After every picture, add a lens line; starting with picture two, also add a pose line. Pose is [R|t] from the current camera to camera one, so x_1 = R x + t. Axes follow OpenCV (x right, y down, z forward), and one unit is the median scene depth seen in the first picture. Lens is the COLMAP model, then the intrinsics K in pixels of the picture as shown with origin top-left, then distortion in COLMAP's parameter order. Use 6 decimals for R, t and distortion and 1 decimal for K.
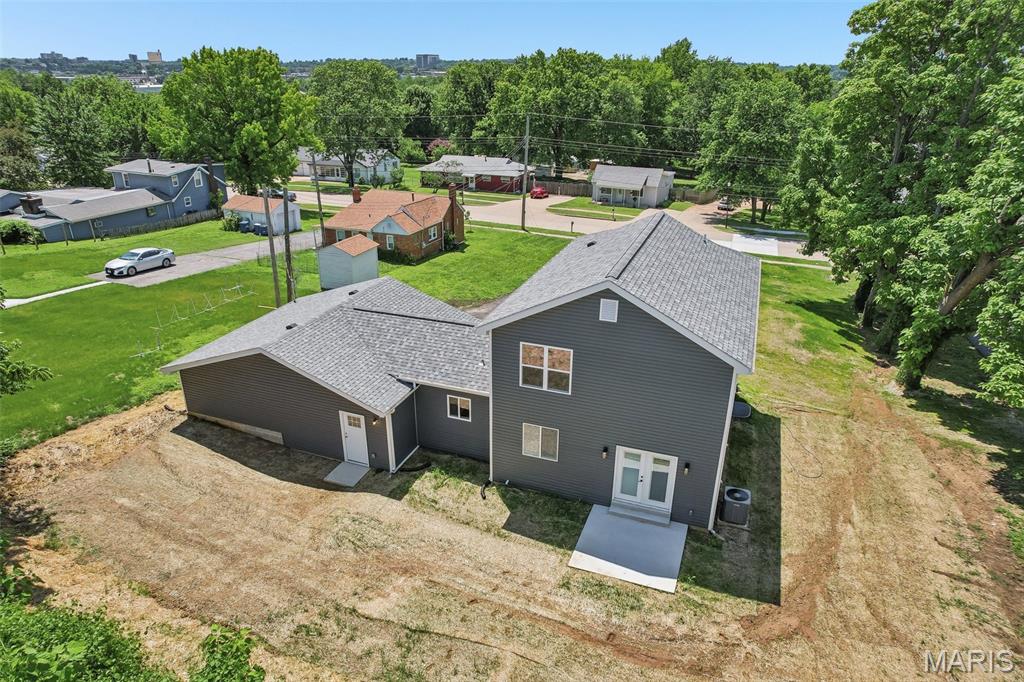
lens RADIAL K [[655.3, 0, 514.0], [0, 655.3, 342.8], [0, 0, 1]] dist [-0.077974, 0.068896]
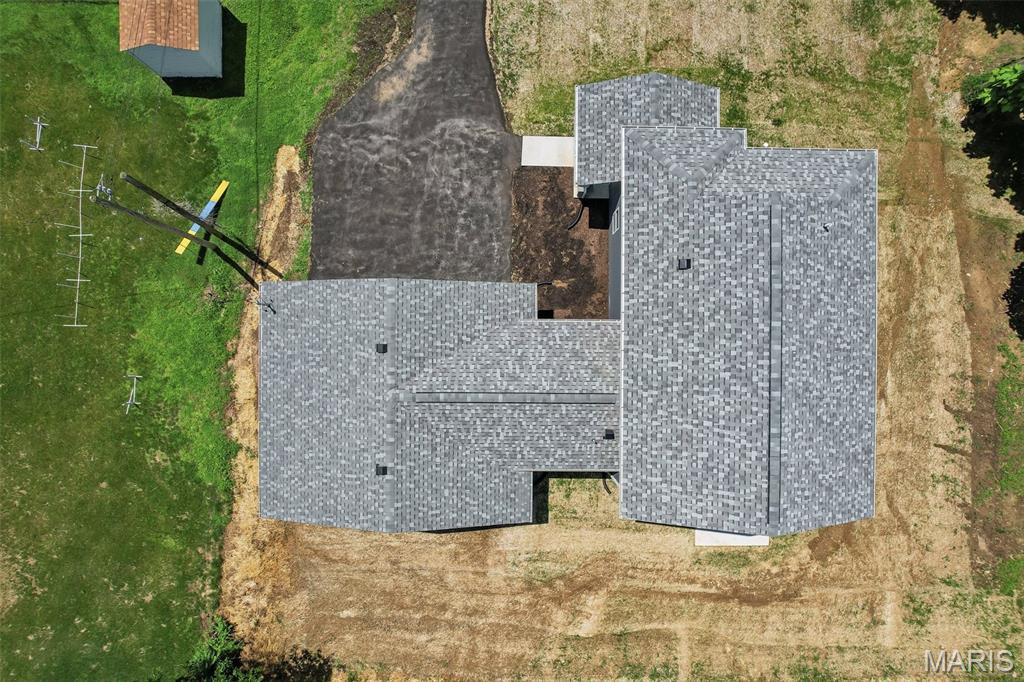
lens RADIAL K [[655.3, 0, 506.3], [0, 655.3, 344.5], [0, 0, 1]] dist [-0.077974, 0.068896]
pose [[0.940014, -0.341054, -0.007499, -0.097562], [0.139827, 0.365156, 0.920385, -0.792666], [-0.311163, -0.866223, 0.390940, 0.647333]]
